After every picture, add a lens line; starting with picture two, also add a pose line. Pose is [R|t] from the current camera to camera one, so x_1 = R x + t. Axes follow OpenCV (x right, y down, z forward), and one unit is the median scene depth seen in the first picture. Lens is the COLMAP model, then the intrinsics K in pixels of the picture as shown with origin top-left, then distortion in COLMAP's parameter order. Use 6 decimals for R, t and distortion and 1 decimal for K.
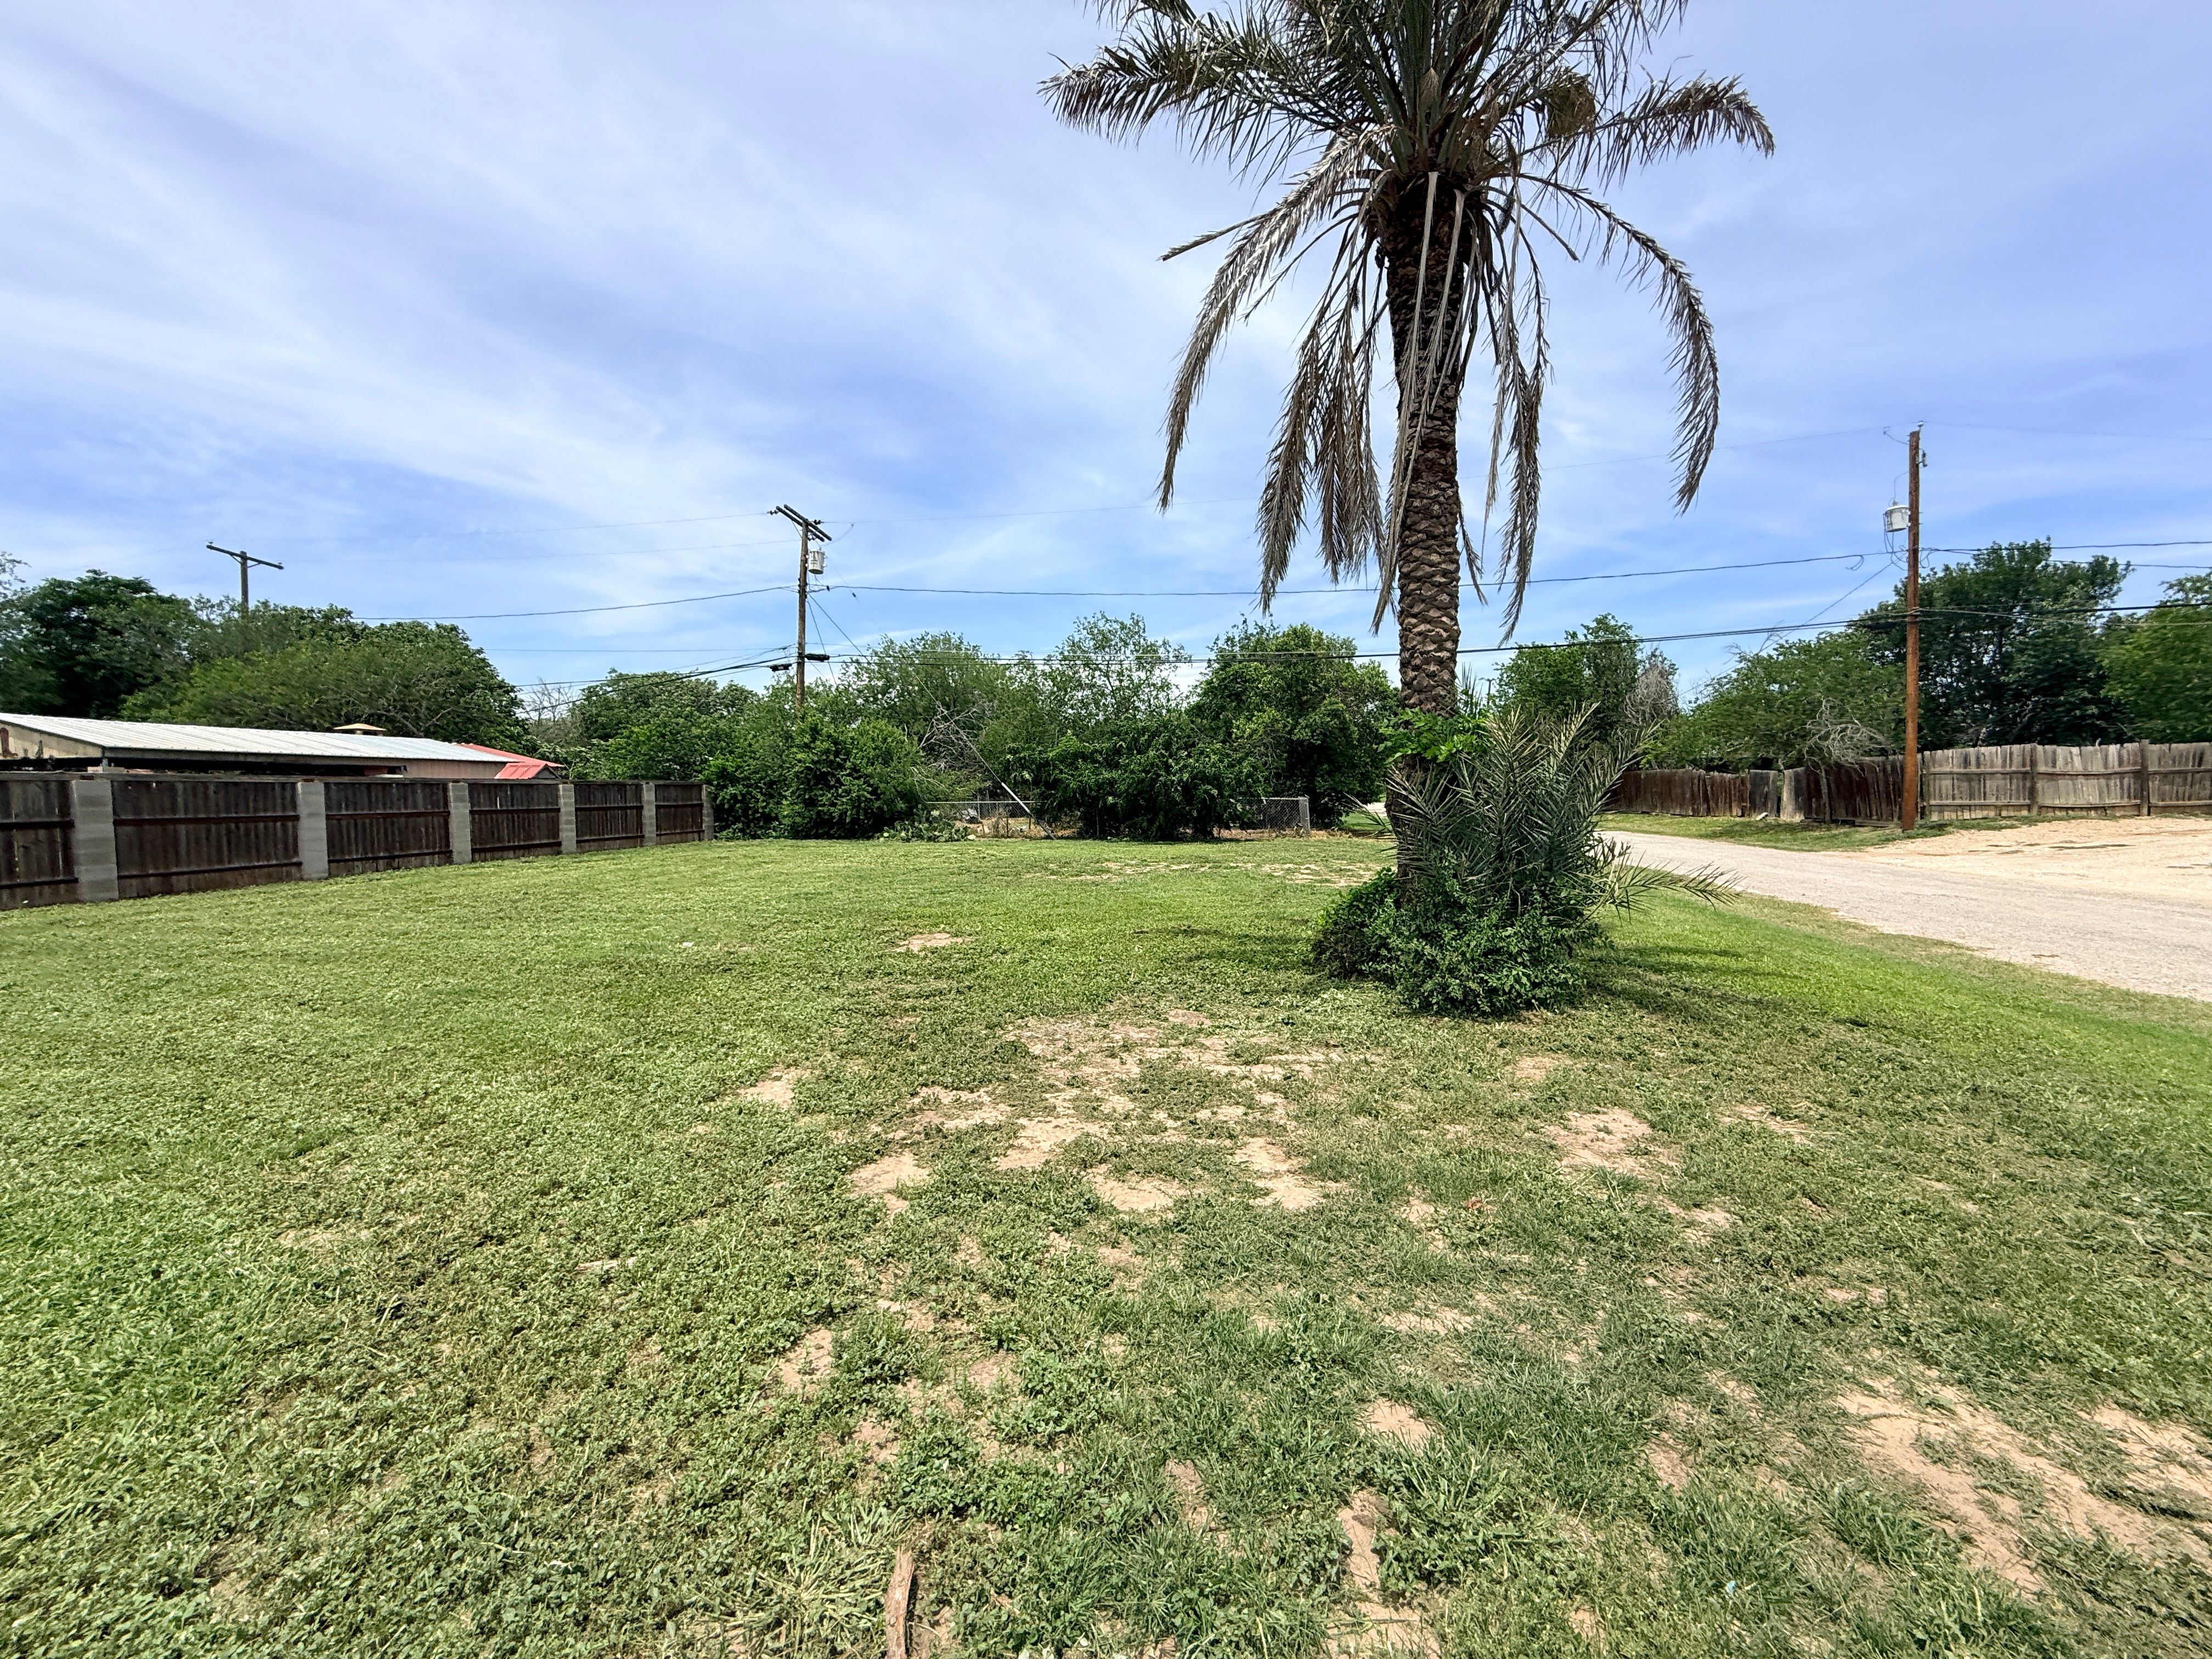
lens RADIAL K [[887.2, 0, 1093.0], [0, 887.2, 835.2], [0, 0, 1]] dist [-0.002536, 0.000081]
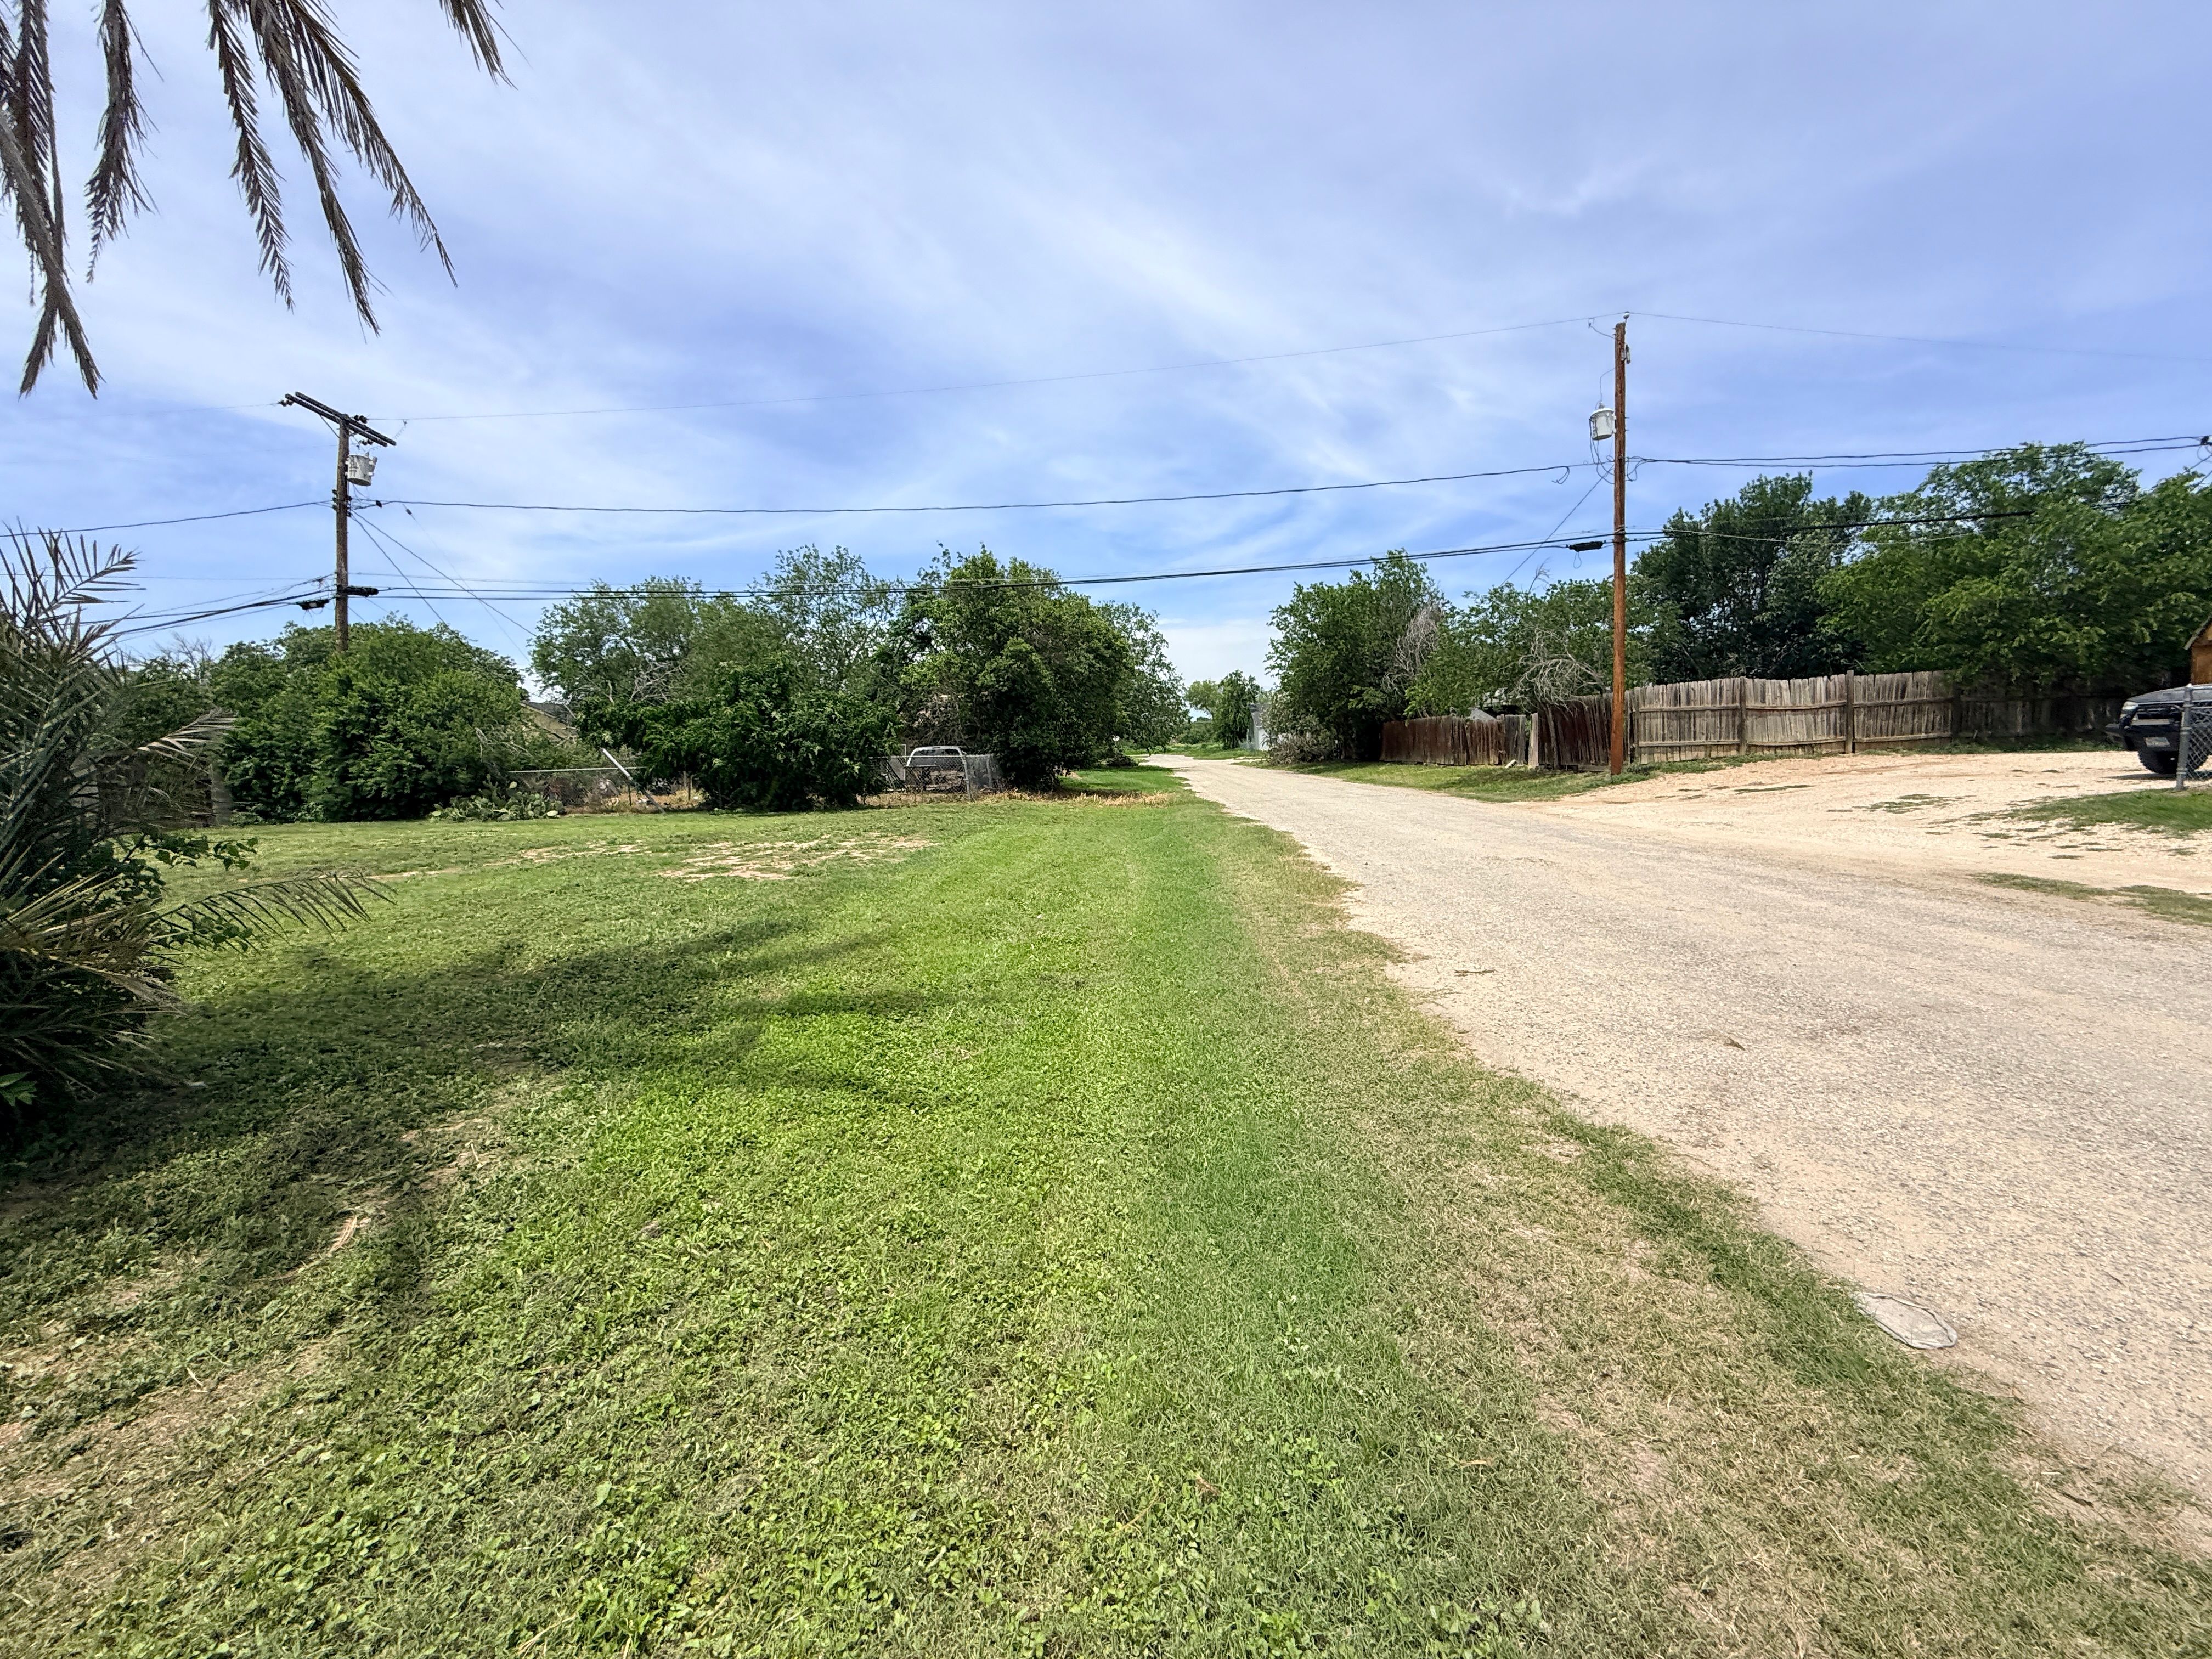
lens RADIAL K [[887.1, 0, 1102.4], [0, 887.1, 835.6], [0, 0, 1]] dist [0.000798, 0.000239]
pose [[0.992978, -0.033430, 0.113474, 0.293422], [0.028688, 0.998656, 0.043167, 0.001888], [-0.114765, -0.039608, 0.992603, 0.156413]]
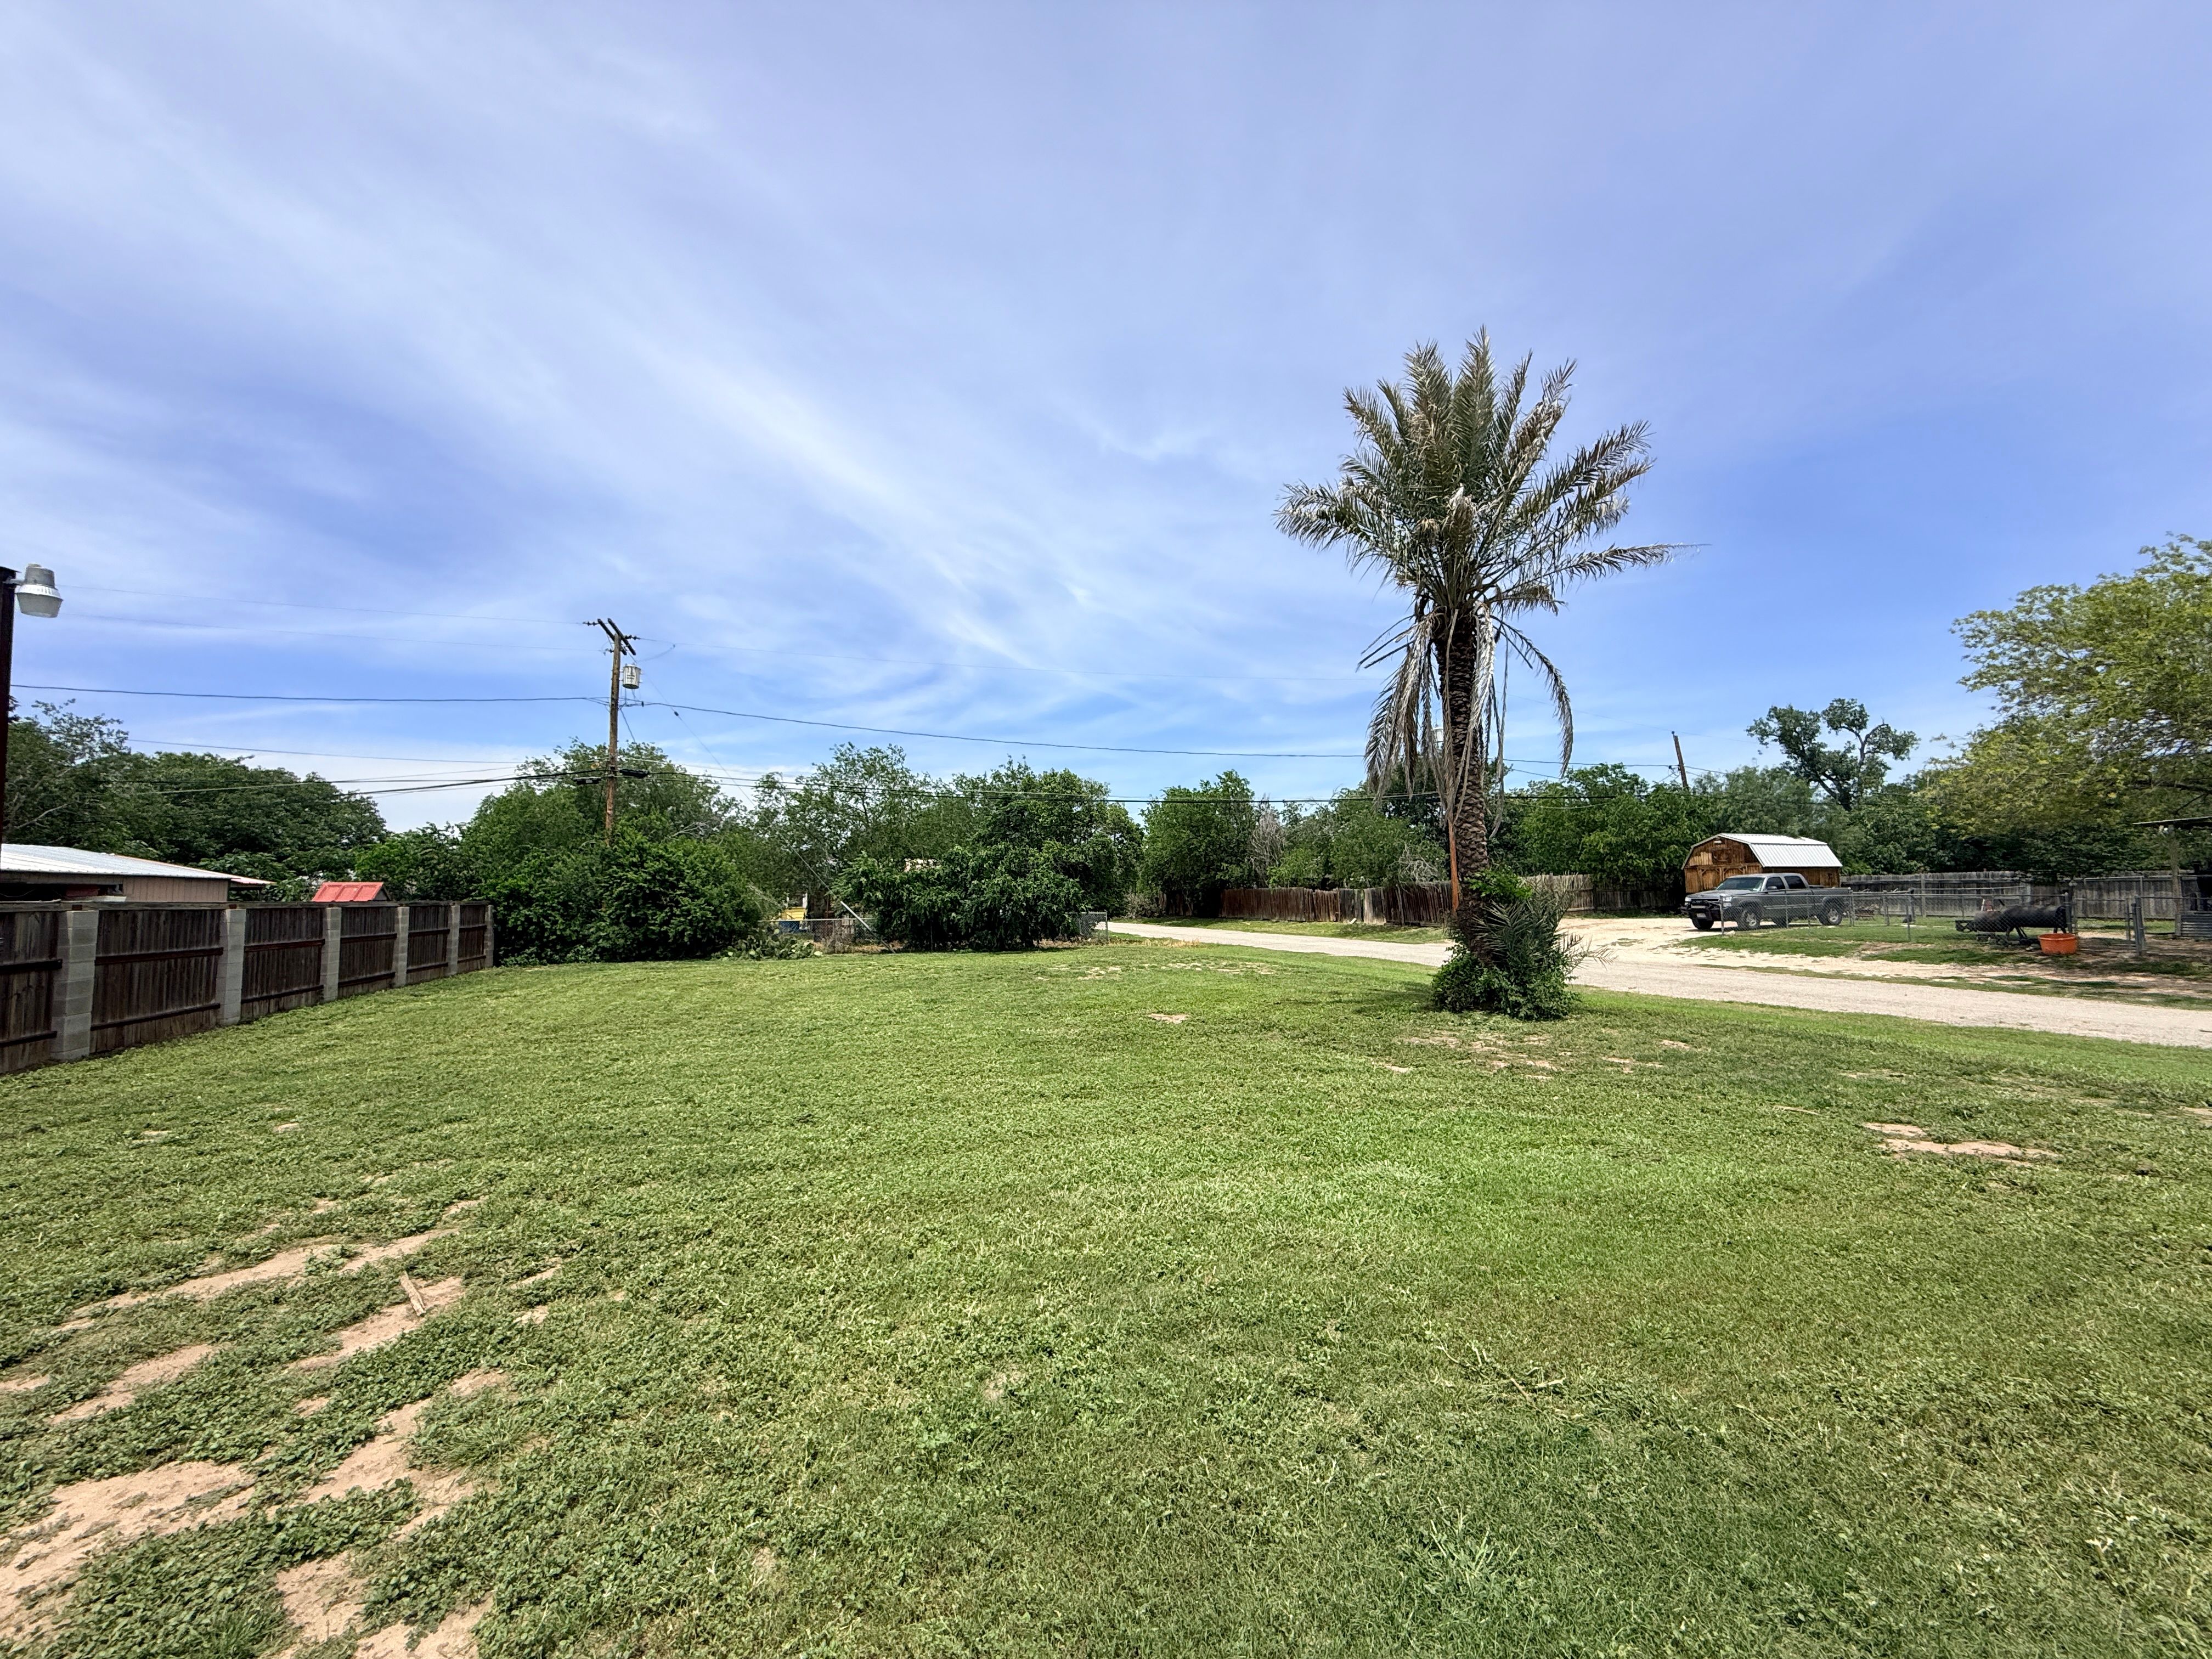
lens RADIAL K [[889.5, 0, 1093.6], [0, 889.5, 835.7], [0, 0, 1]] dist [-0.000611, -0.000061]
pose [[0.882471, 0.029048, 0.469469, -0.380023], [0.029844, 0.992622, -0.117516, -0.003195], [-0.469419, 0.117715, 0.875093, -0.096256]]
